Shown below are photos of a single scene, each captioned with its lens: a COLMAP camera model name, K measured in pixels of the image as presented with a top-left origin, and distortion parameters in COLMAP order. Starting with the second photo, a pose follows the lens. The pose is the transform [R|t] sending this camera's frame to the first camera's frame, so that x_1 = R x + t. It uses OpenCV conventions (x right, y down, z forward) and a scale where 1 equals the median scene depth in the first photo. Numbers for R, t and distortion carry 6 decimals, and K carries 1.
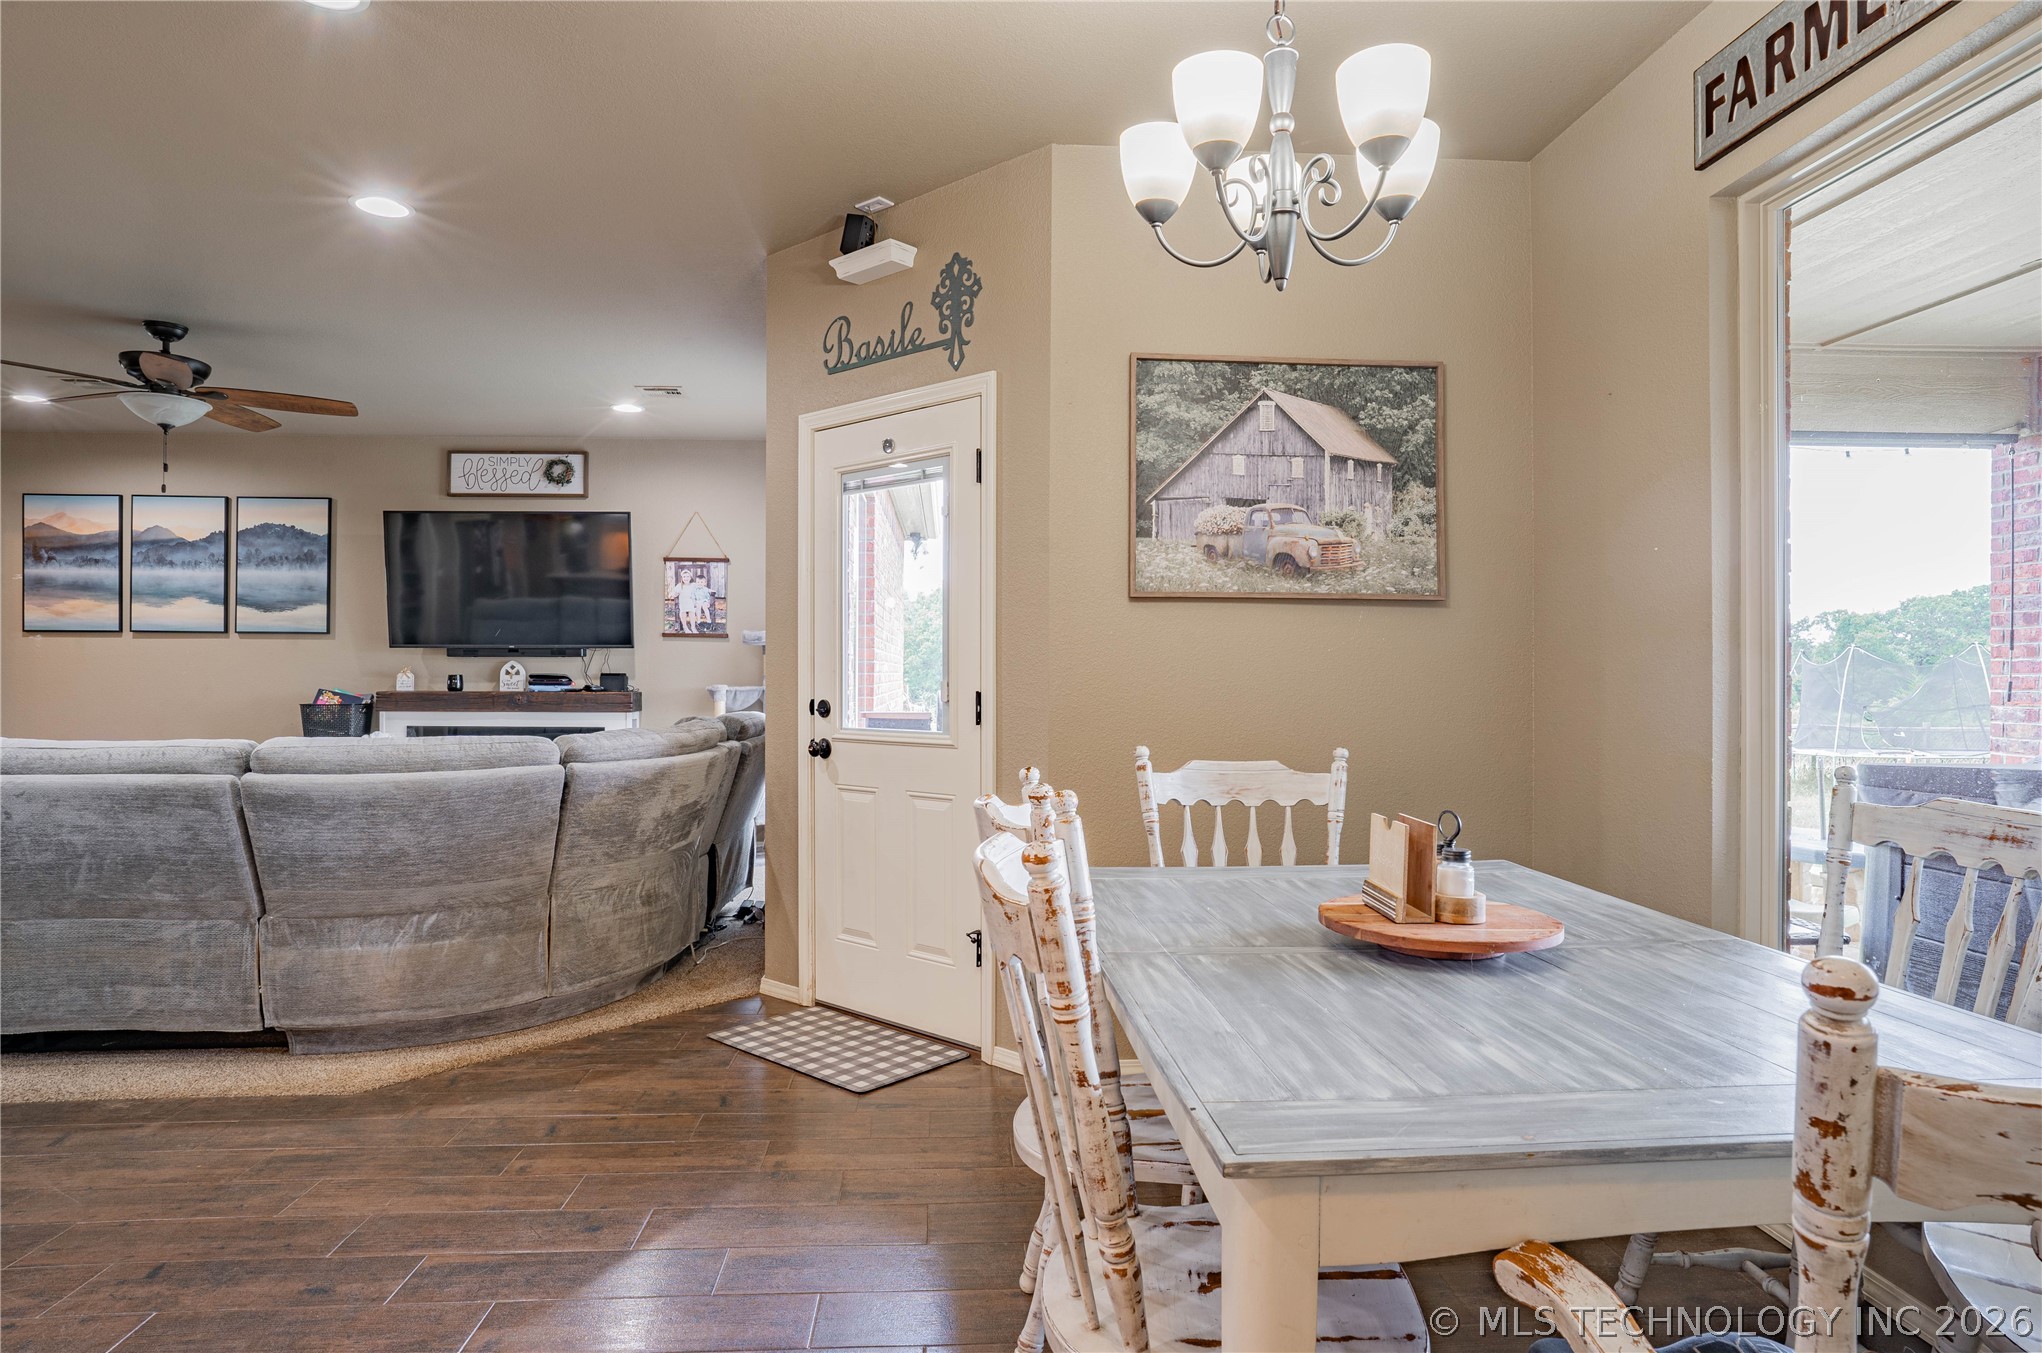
lens RADIAL K [[1134.9, 0, 1021.5], [0, 1134.9, 668.1], [0, 0, 1]] dist [-0.053047, 0.040349]
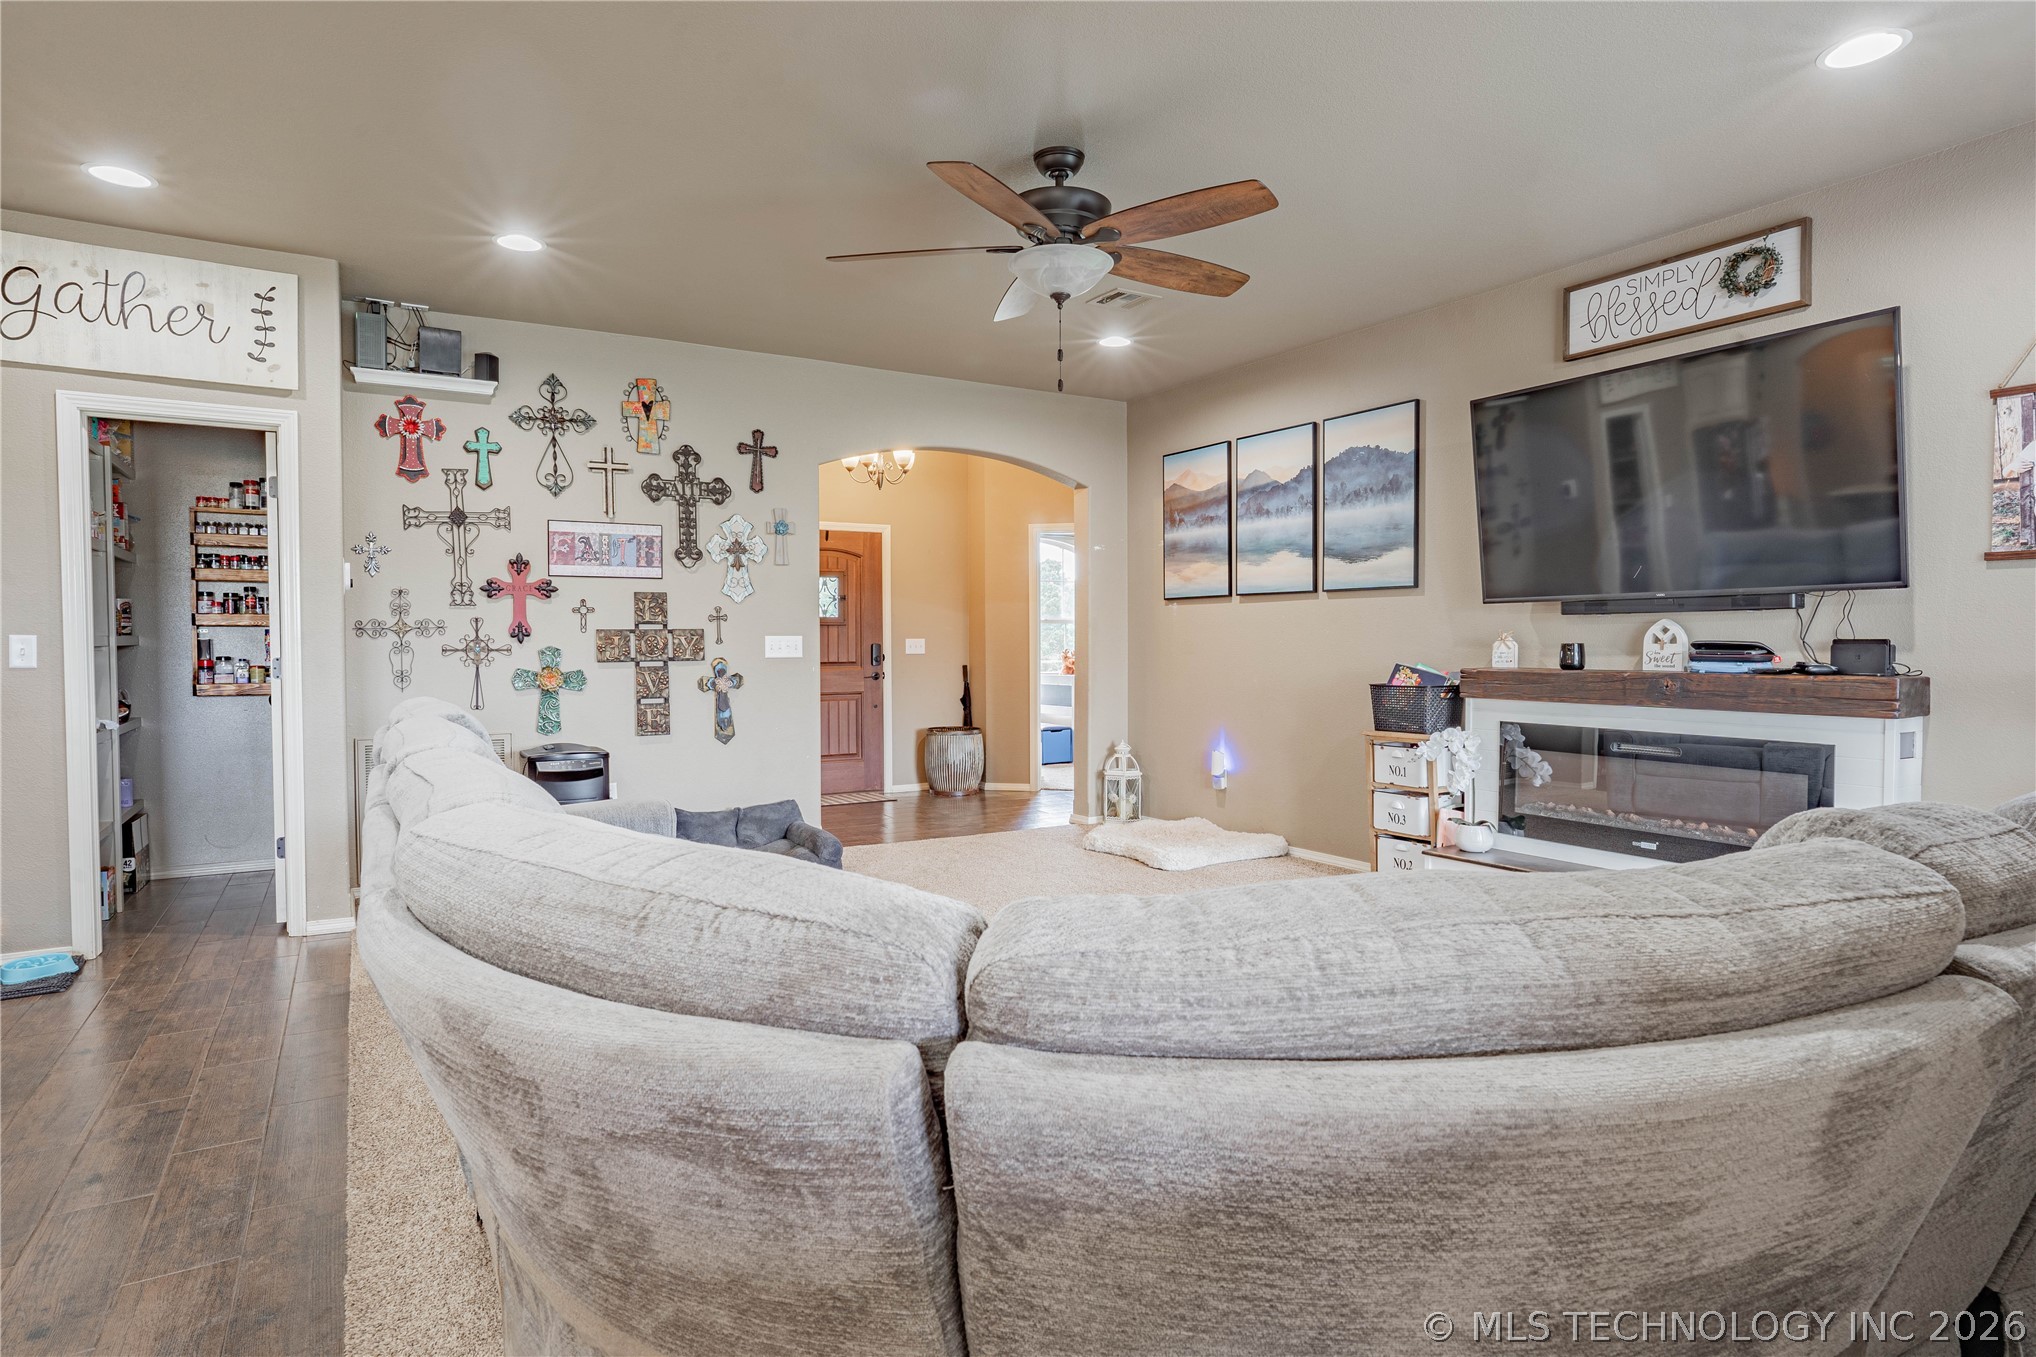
lens RADIAL K [[1119.0, 0, 1019.4], [0, 1119.0, 674.8], [0, 0, 1]] dist [-0.052819, 0.039688]
pose [[0.460705, 0.020831, -0.887309, -0.098118], [0.009775, 0.999545, 0.028541, 0.002784], [0.887500, -0.021823, 0.460291, 0.441687]]
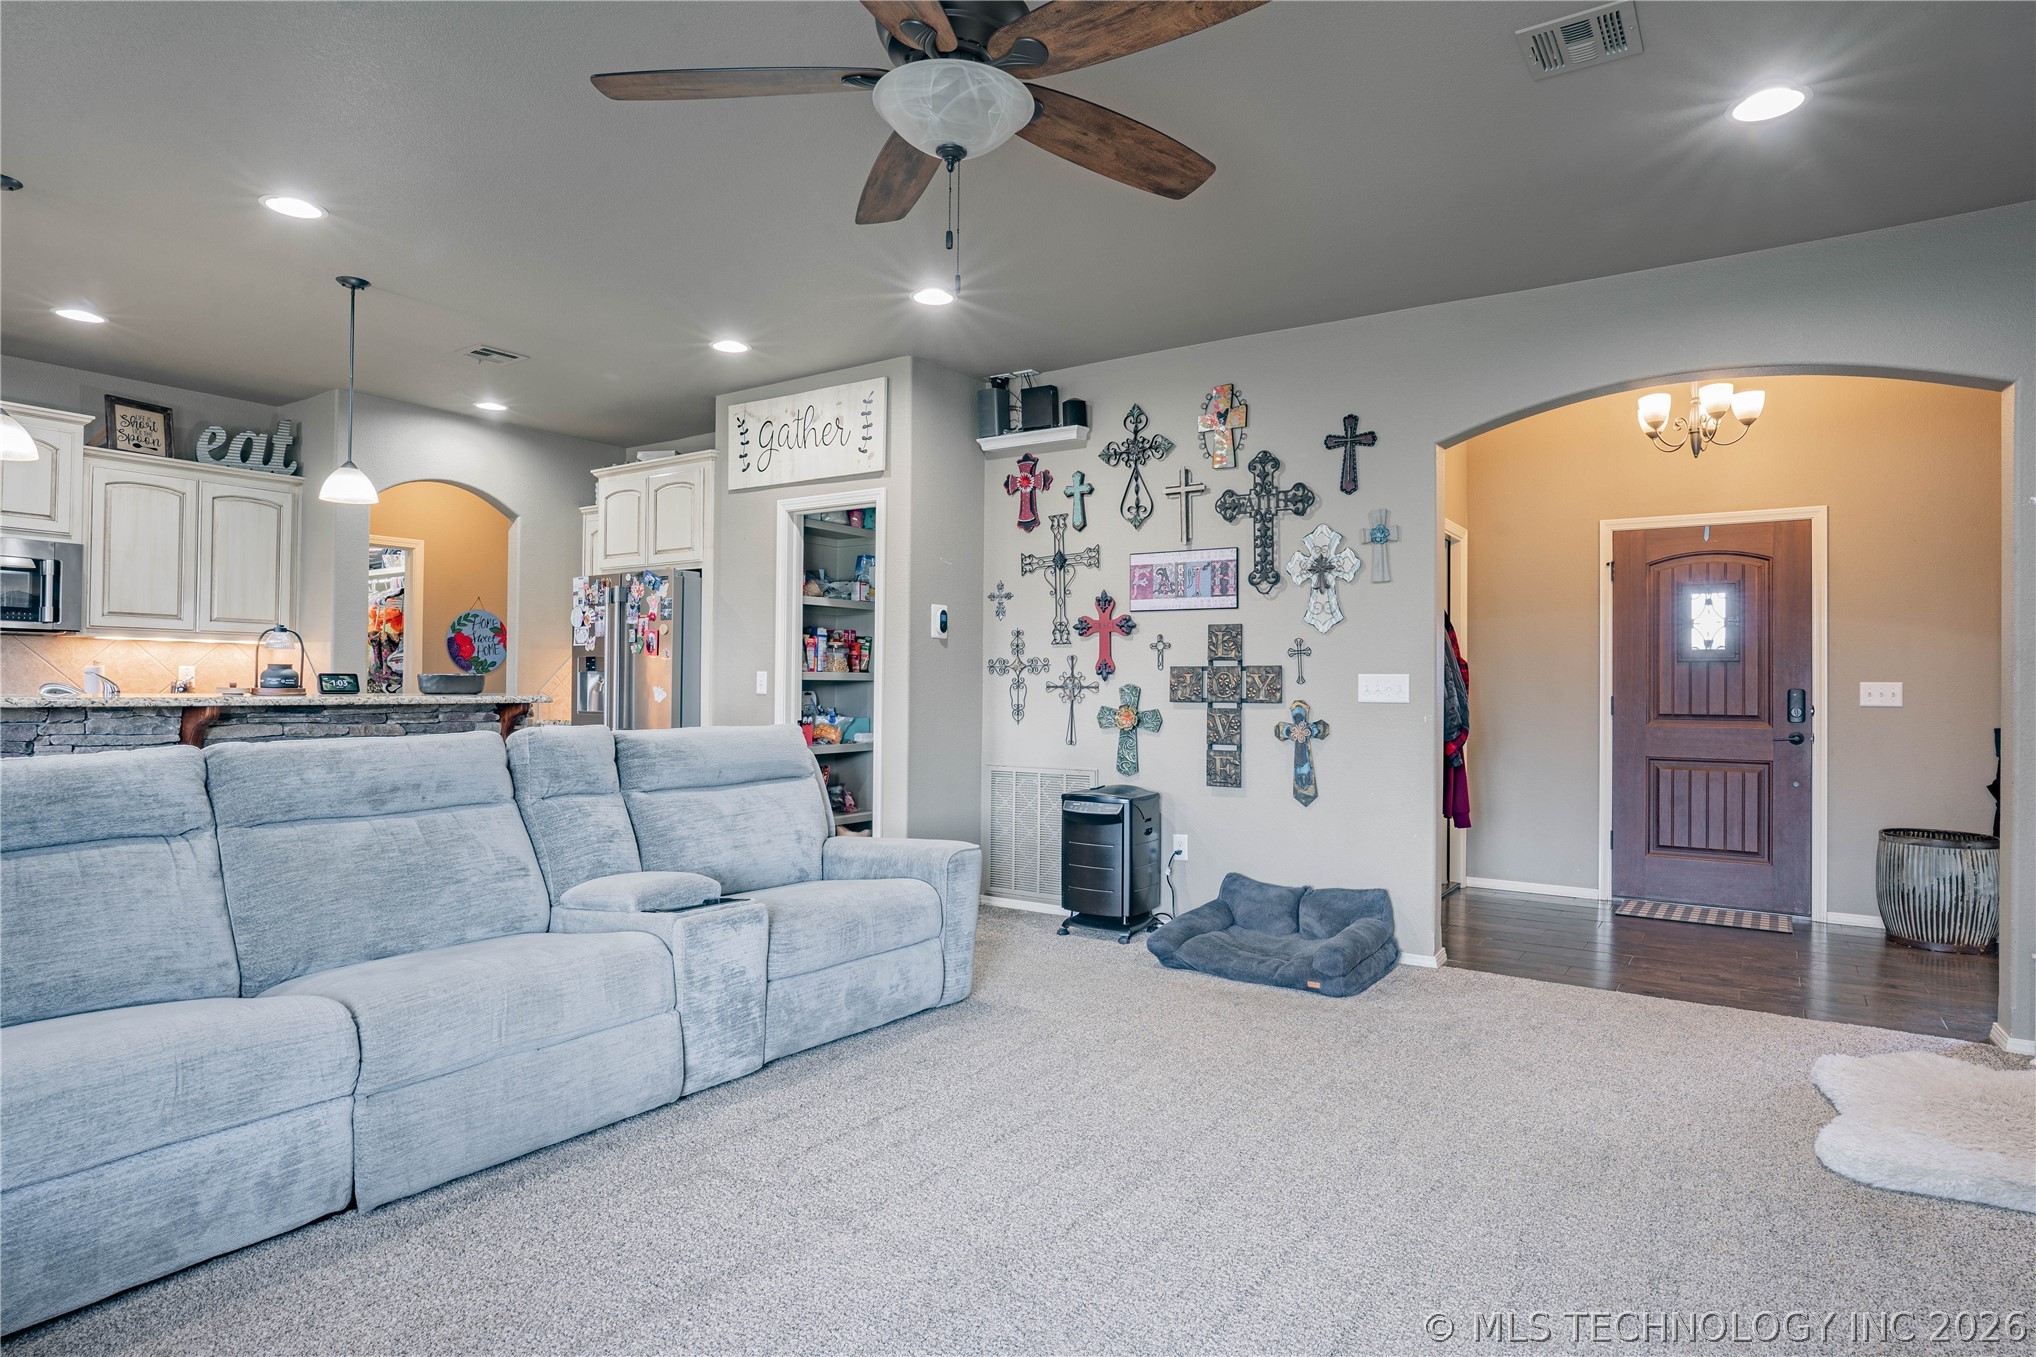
lens RADIAL K [[1119.0, 0, 1019.4], [0, 1119.0, 674.8], [0, 0, 1]] dist [-0.052819, 0.039688]
pose [[-0.610350, -0.015015, -0.791990, -0.286271], [-0.006037, 0.999879, -0.014304, 0.006658], [0.792109, -0.003950, -0.610367, 0.896120]]
